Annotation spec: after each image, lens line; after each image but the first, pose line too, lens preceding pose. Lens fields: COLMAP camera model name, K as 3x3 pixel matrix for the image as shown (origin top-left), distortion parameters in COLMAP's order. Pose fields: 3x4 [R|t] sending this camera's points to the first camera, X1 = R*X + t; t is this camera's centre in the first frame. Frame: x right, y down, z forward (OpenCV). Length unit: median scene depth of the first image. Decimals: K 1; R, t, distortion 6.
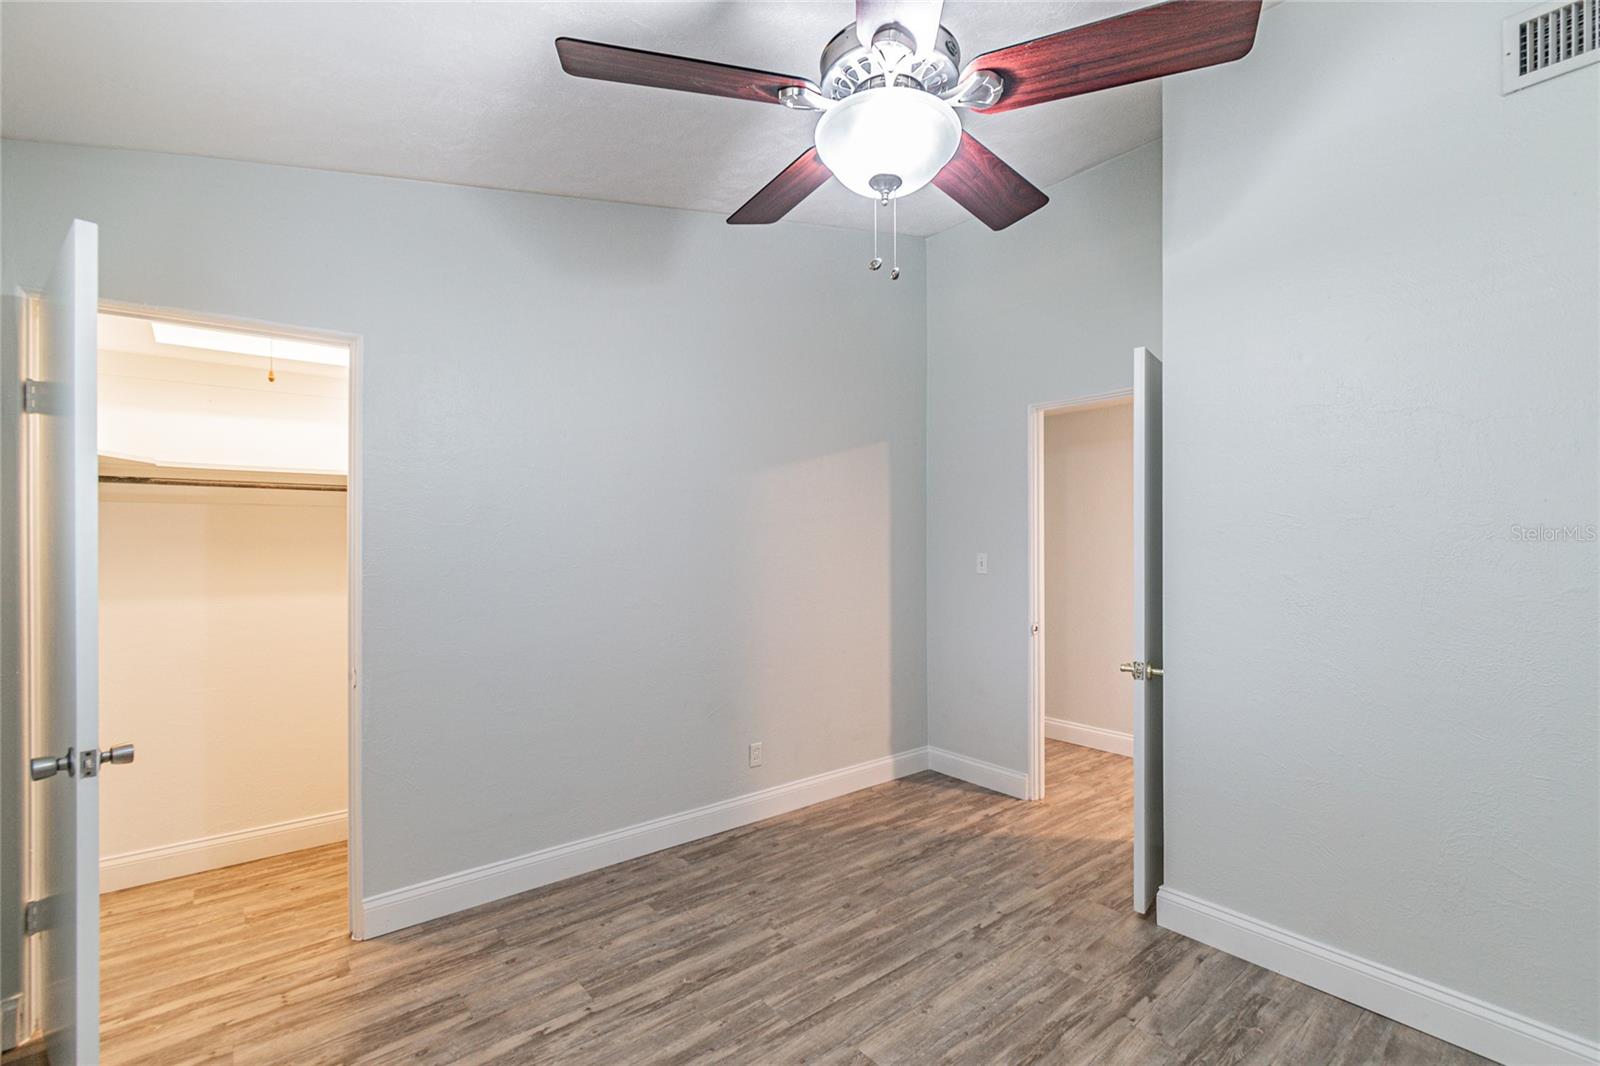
lens RADIAL K [[715.0, 0, 802.0], [0, 715.0, 547.1], [0, 0, 1]] dist [-0.000410, -0.000427]
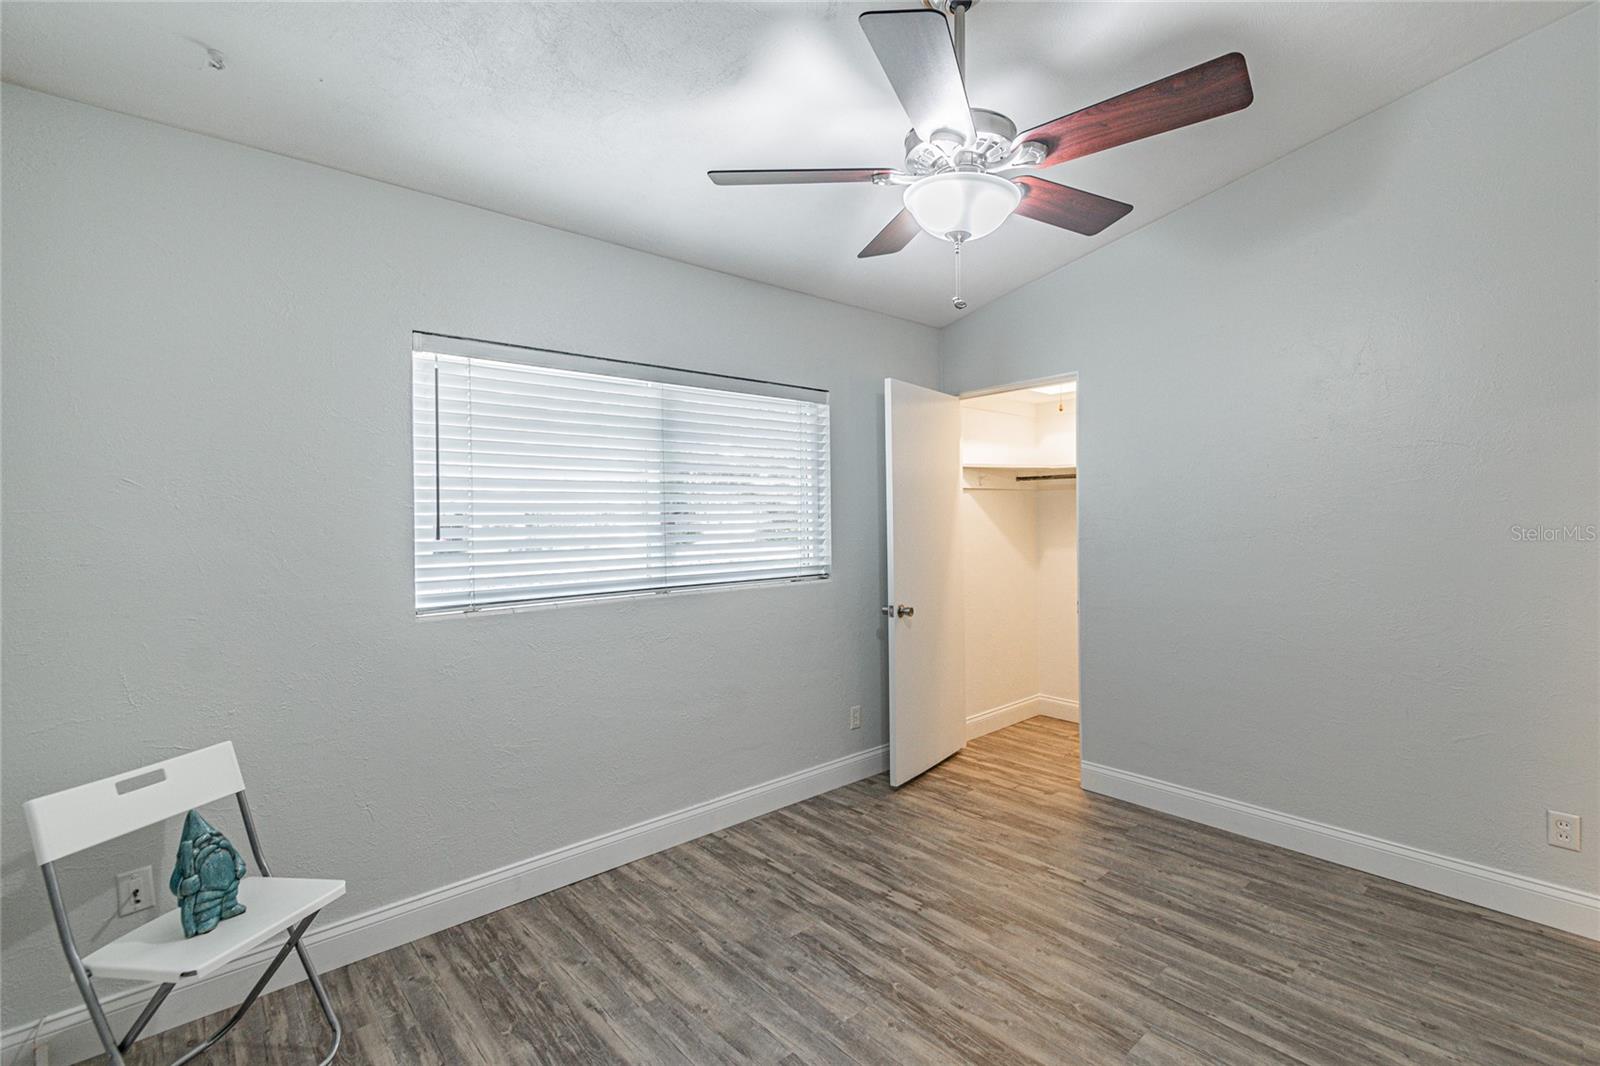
lens RADIAL K [[718.7, 0, 817.7], [0, 718.7, 537.7], [0, 0, 1]] dist [0.002362, -0.000853]
pose [[0.046249, 0.033861, -0.998356, 0.818370], [0.006832, 0.999391, 0.034213, -0.013831], [0.998907, -0.008404, 0.045989, 0.405666]]
